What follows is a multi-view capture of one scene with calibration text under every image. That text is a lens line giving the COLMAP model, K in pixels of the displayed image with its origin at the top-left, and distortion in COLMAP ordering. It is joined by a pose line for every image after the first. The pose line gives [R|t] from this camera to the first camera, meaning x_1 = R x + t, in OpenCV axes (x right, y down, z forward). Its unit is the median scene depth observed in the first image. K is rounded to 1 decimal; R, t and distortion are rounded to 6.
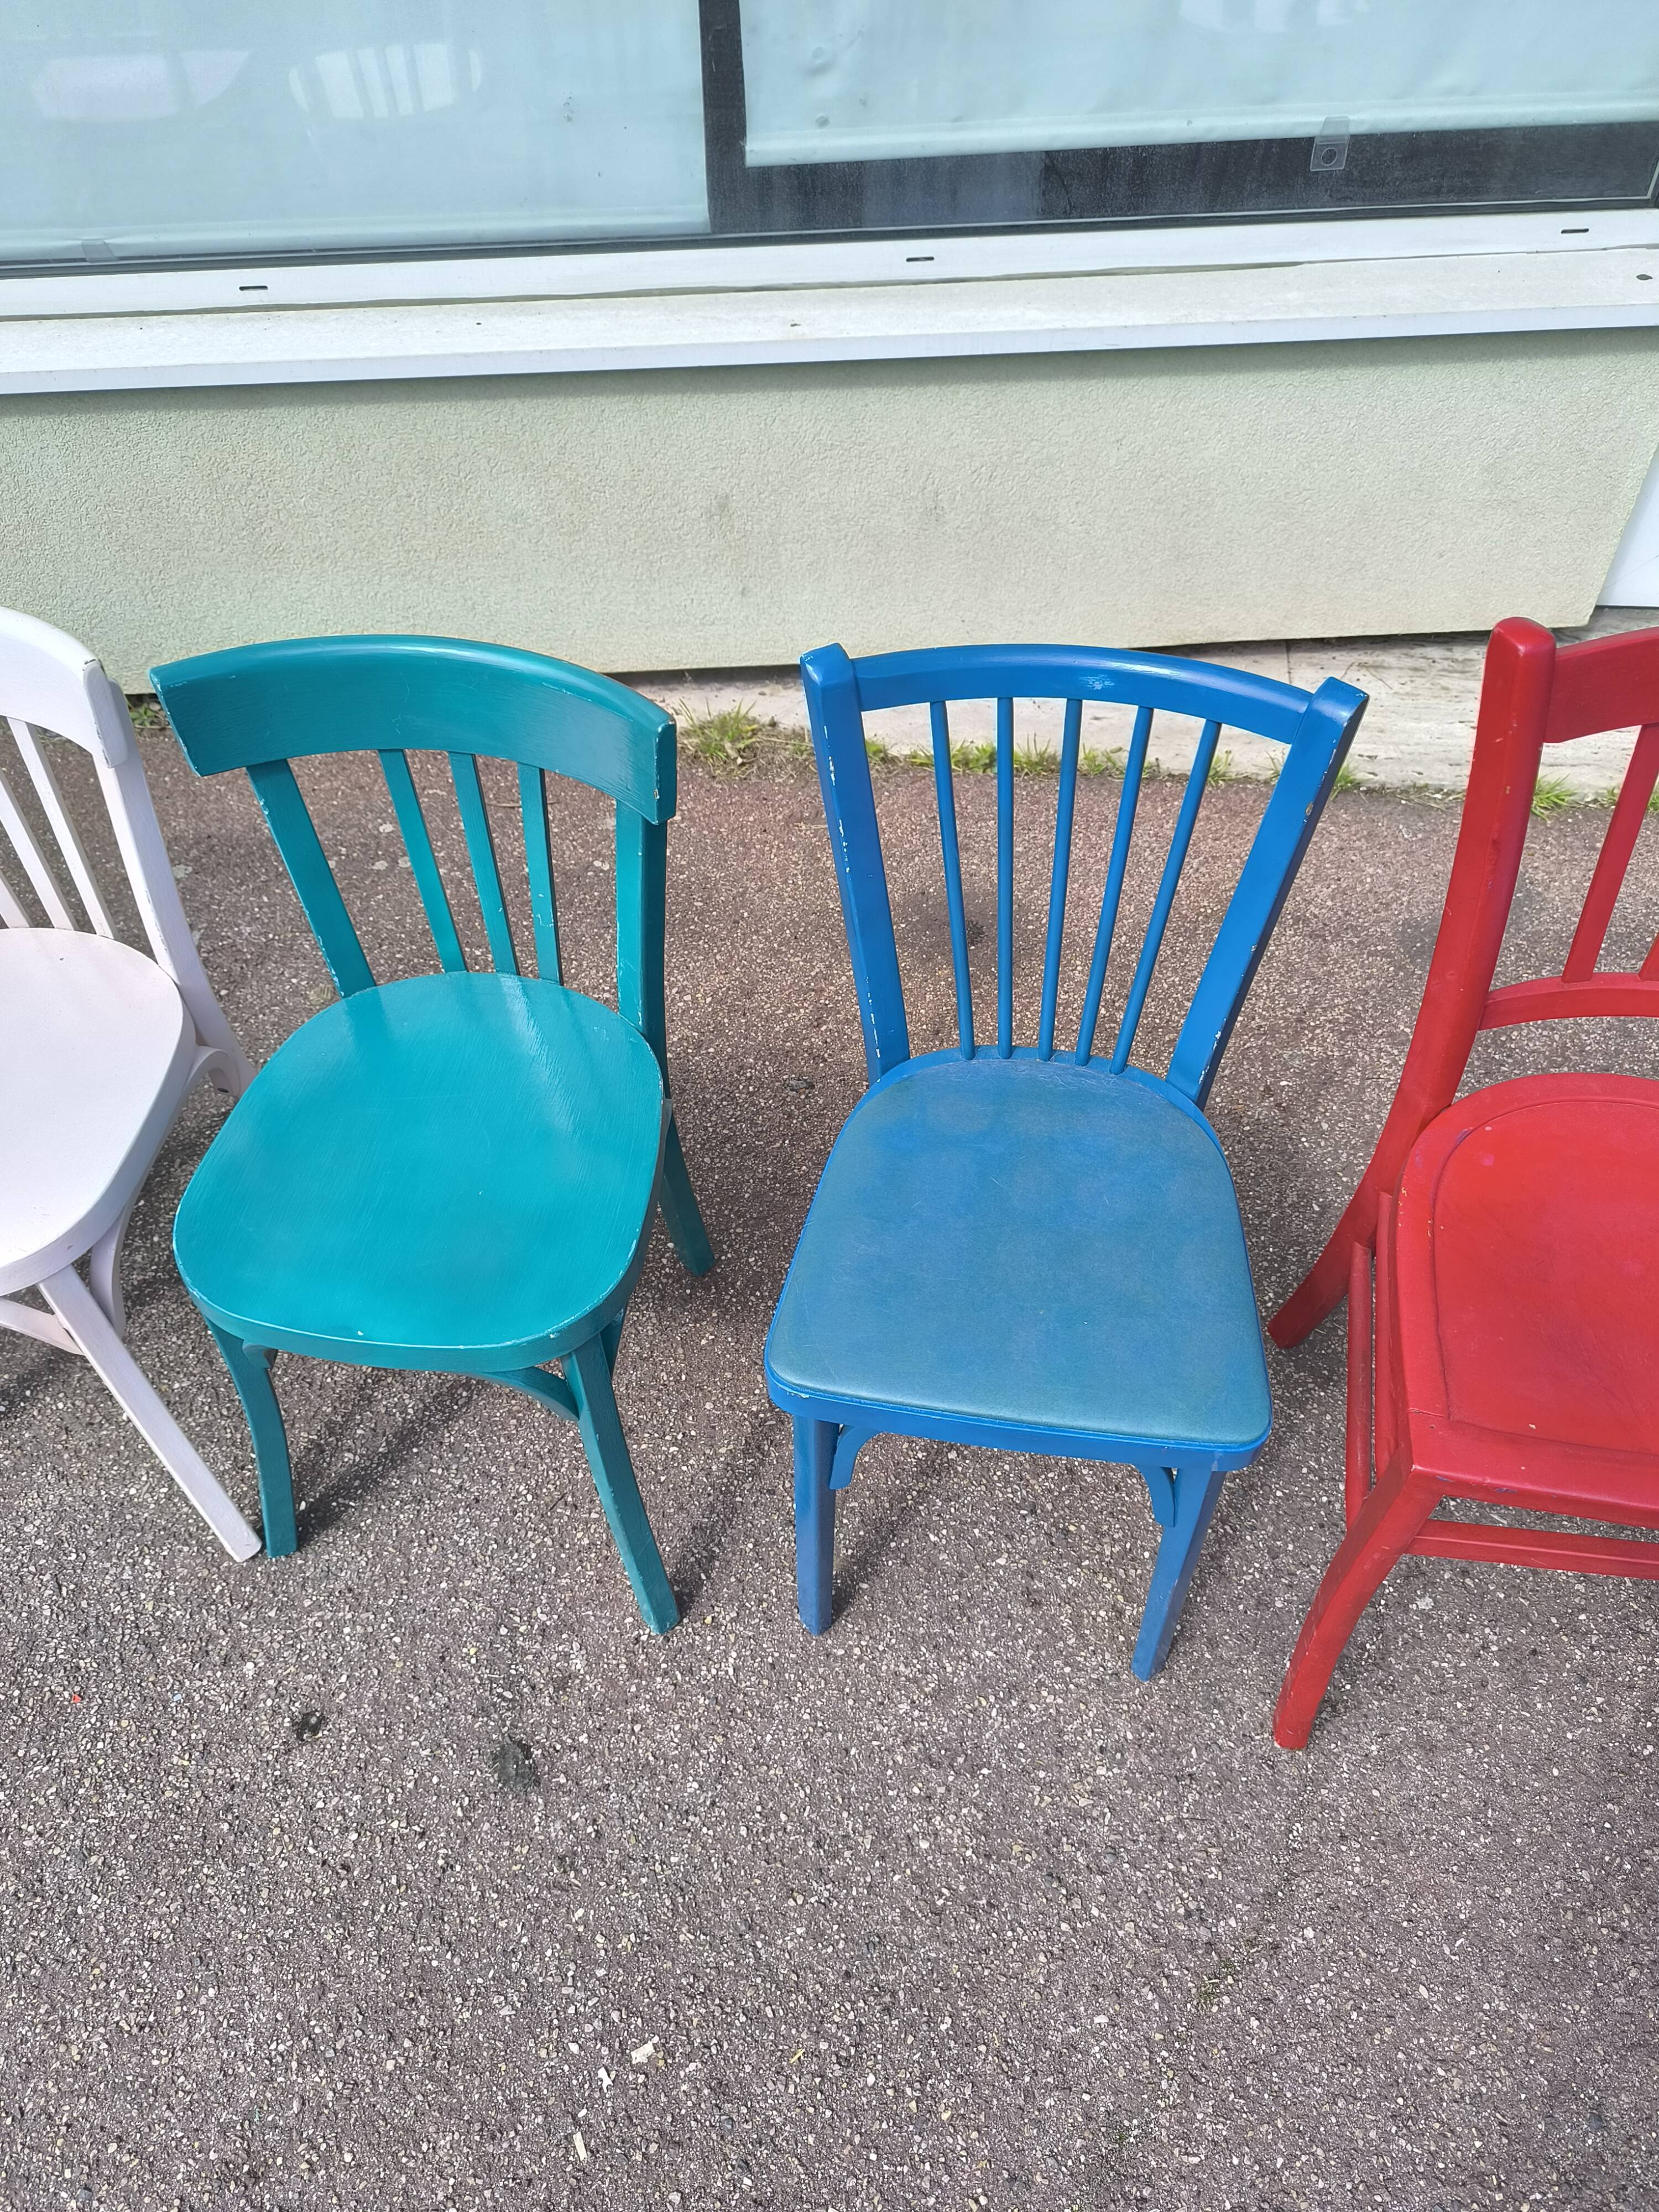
lens RADIAL K [[1509.9, 0, 833.1], [0, 1509.9, 1096.1], [0, 0, 1]] dist [0.016973, -0.026400]
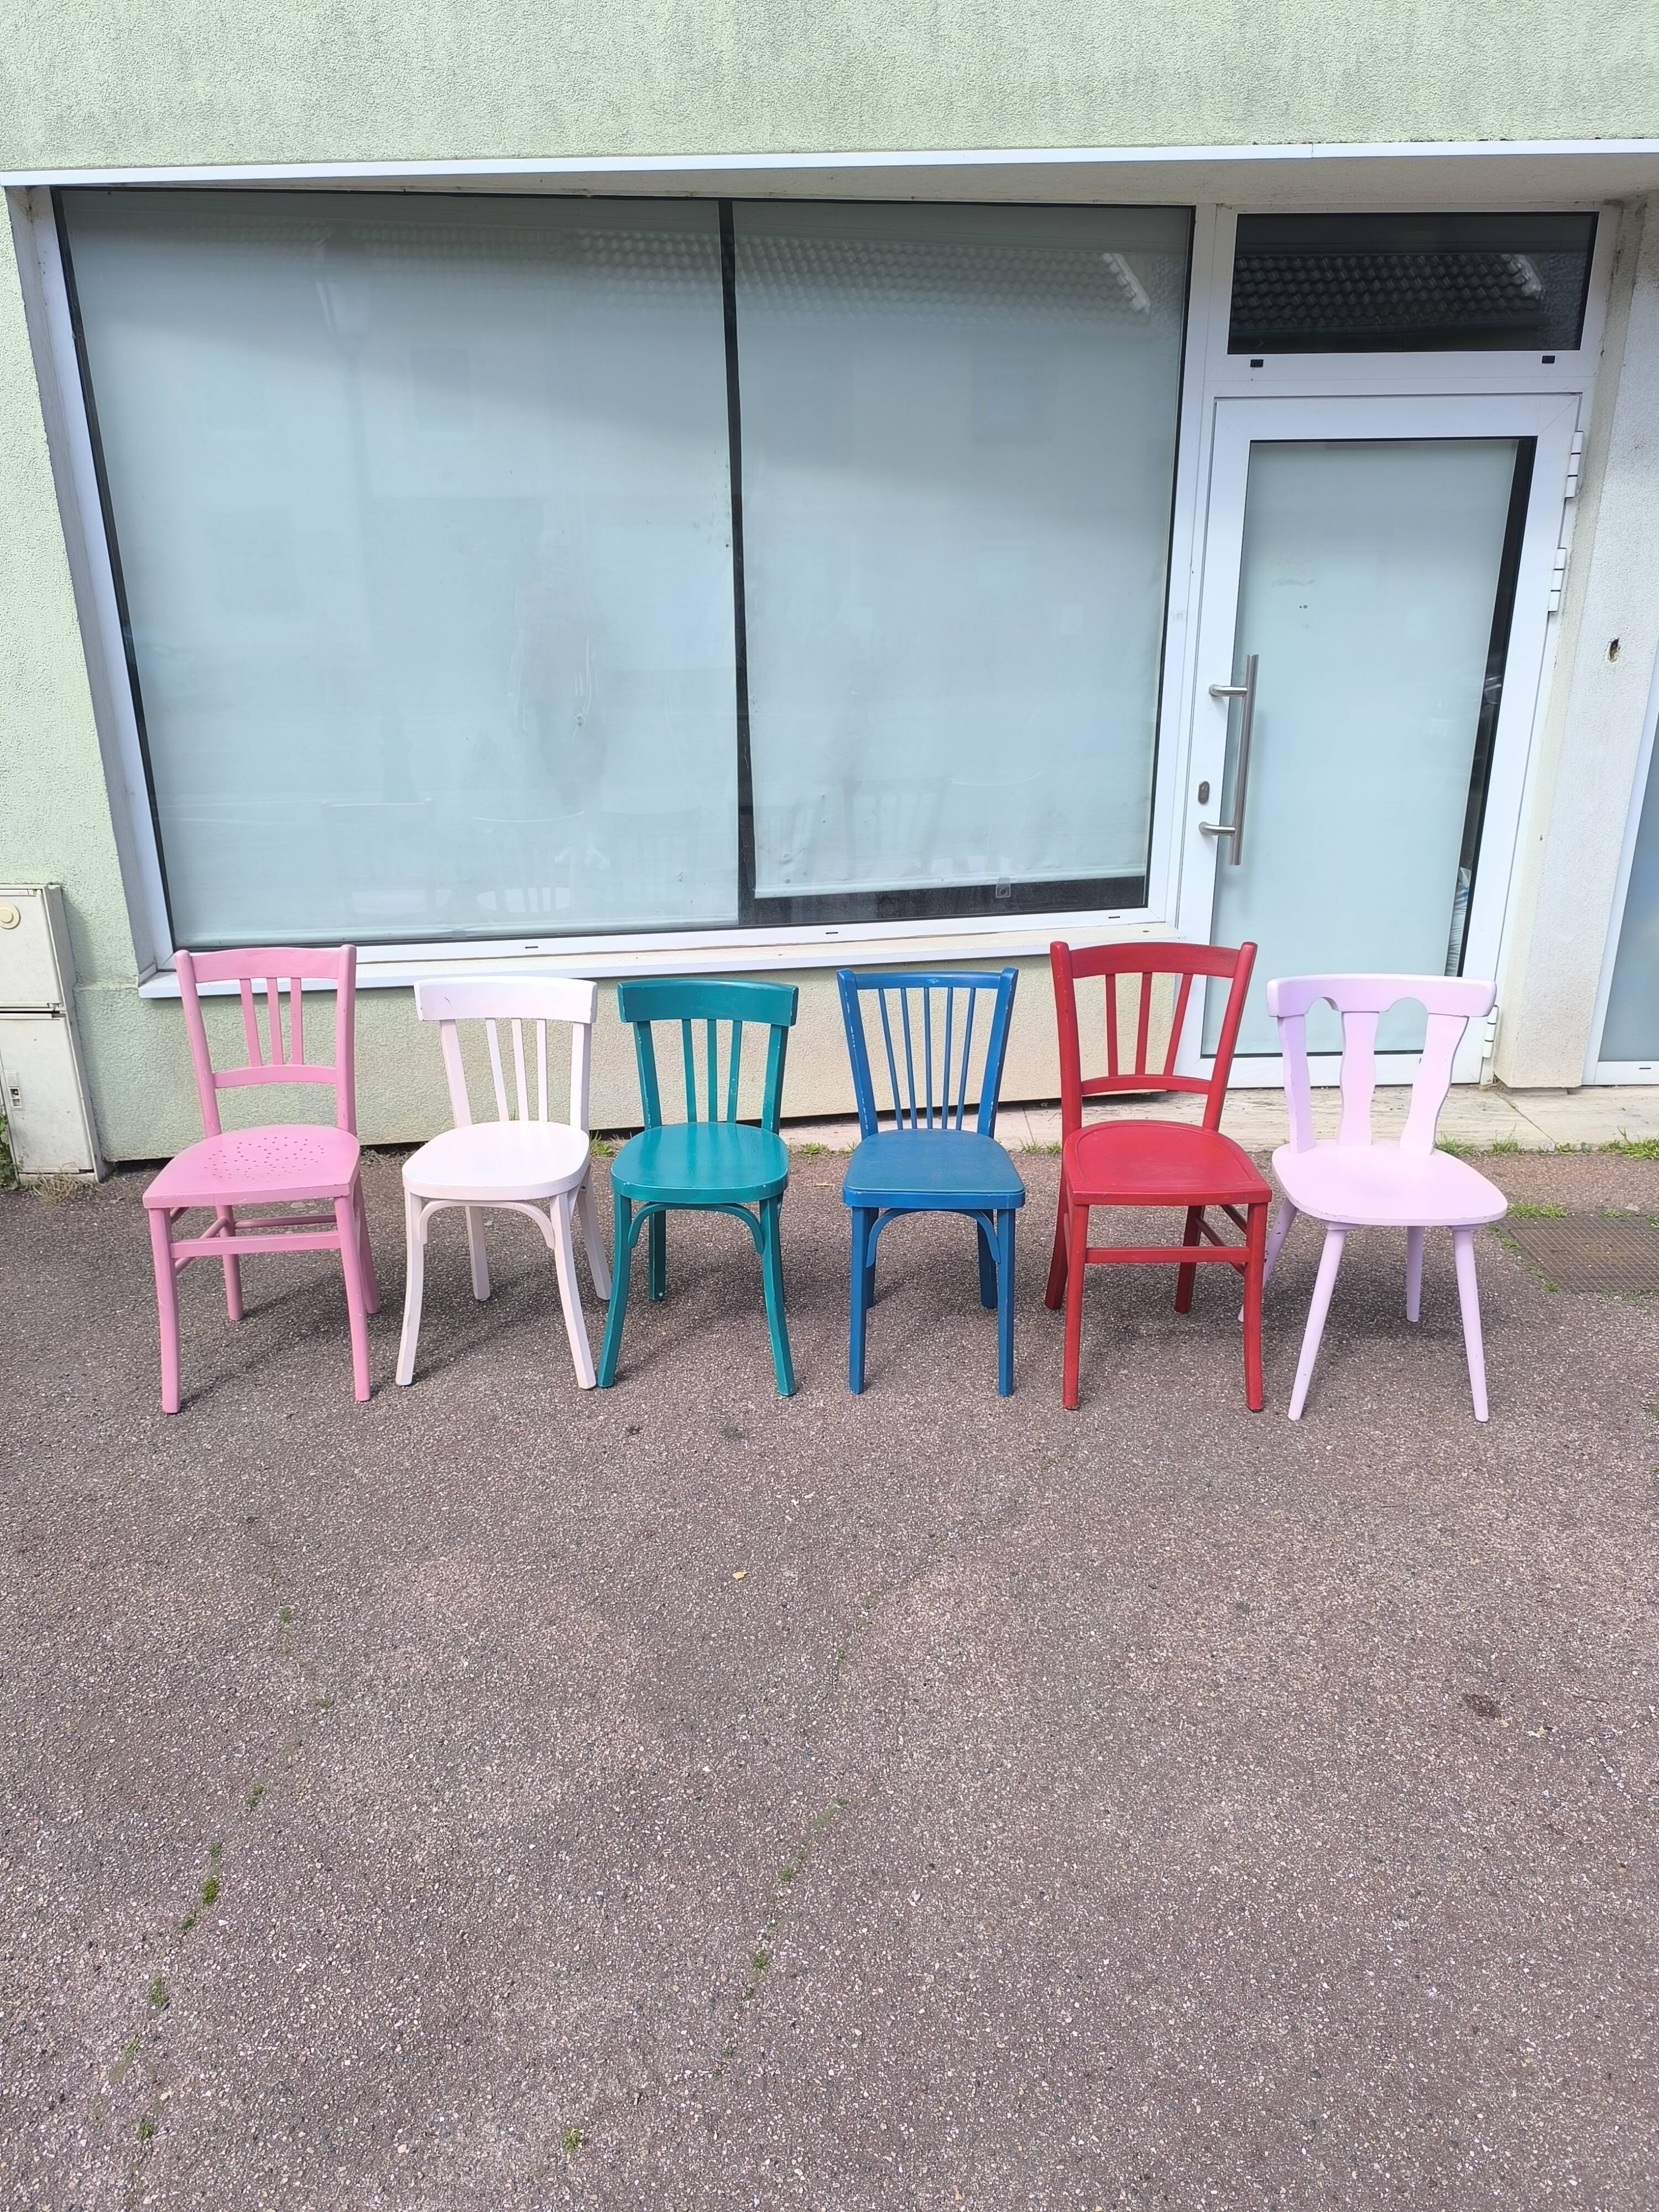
lens RADIAL K [[1509.9, 0, 808.8], [0, 1509.9, 1108.8], [0, 0, 1]] dist [0.016973, -0.026400]
pose [[0.994417, -0.028887, 0.101488, -0.292671], [0.075947, 0.863657, -0.498325, 1.085290], [-0.073256, 0.503251, 0.861030, -1.096238]]
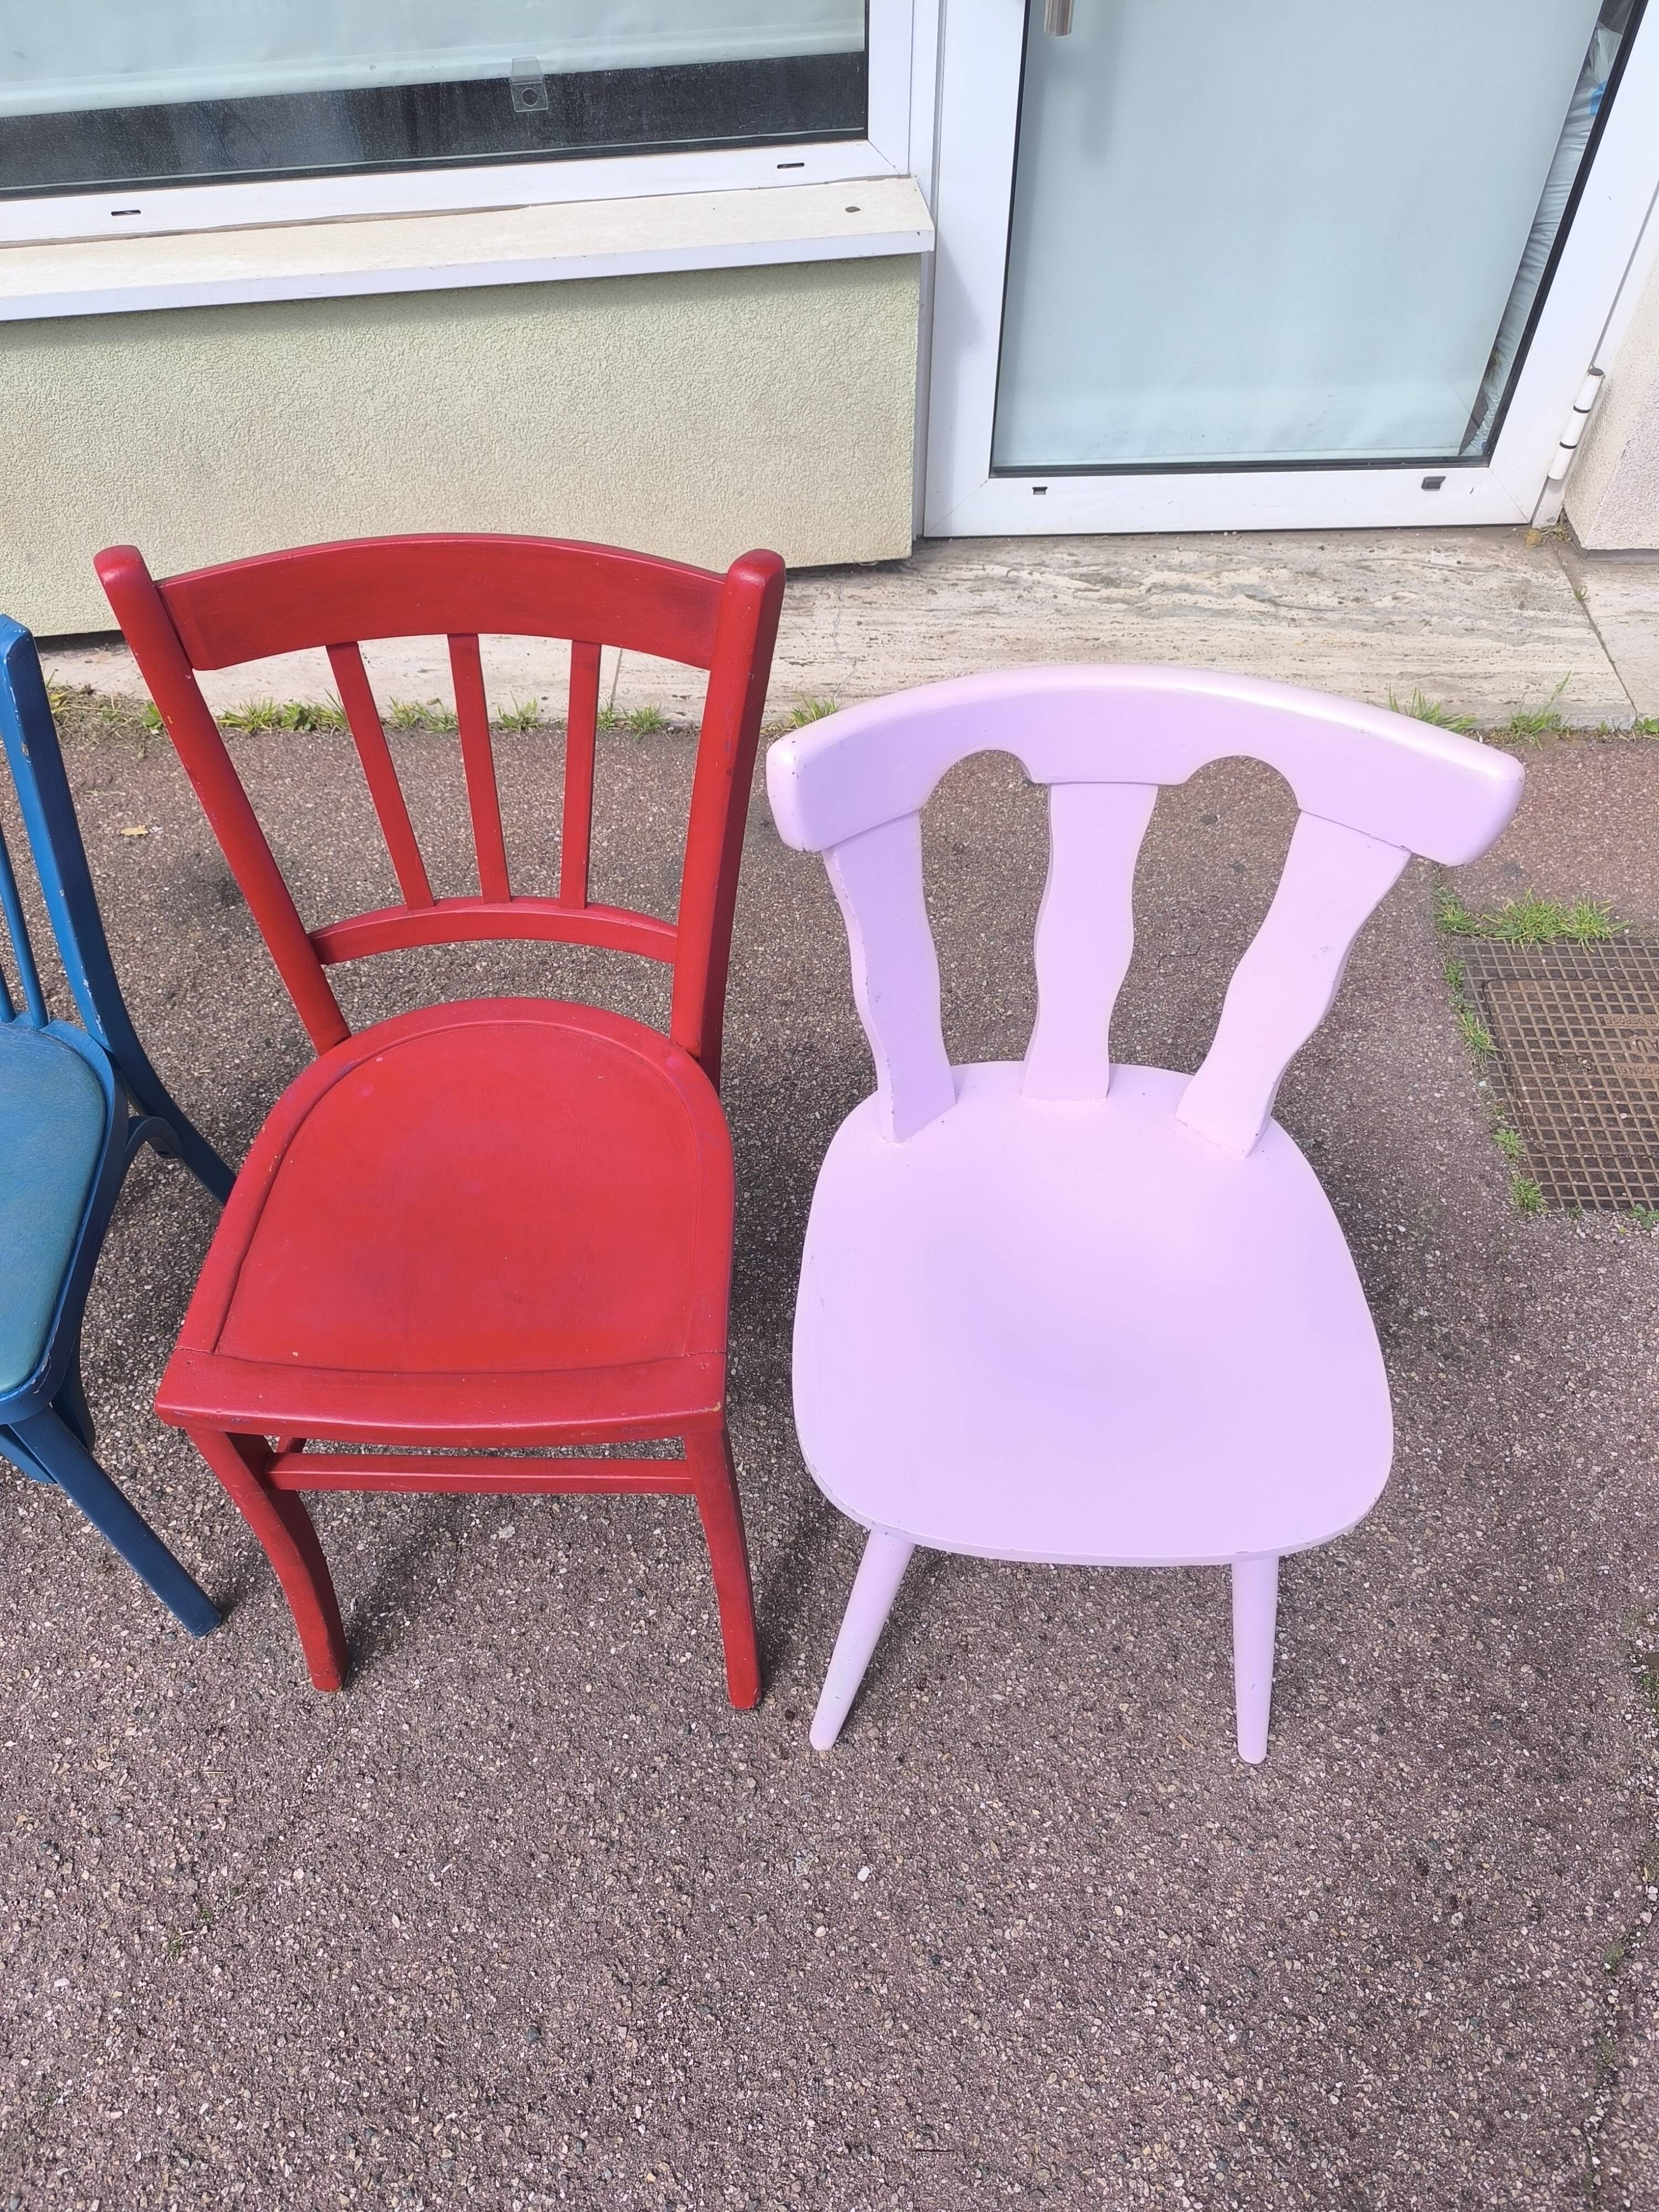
lens RADIAL K [[1509.9, 0, 823.8], [0, 1509.9, 1067.1], [0, 0, 1]] dist [0.016973, -0.026400]
pose [[0.995010, -0.068311, 0.072729, 0.551917], [0.068063, 0.997664, 0.005888, 0.035096], [-0.072961, -0.000908, 0.997334, -0.017793]]
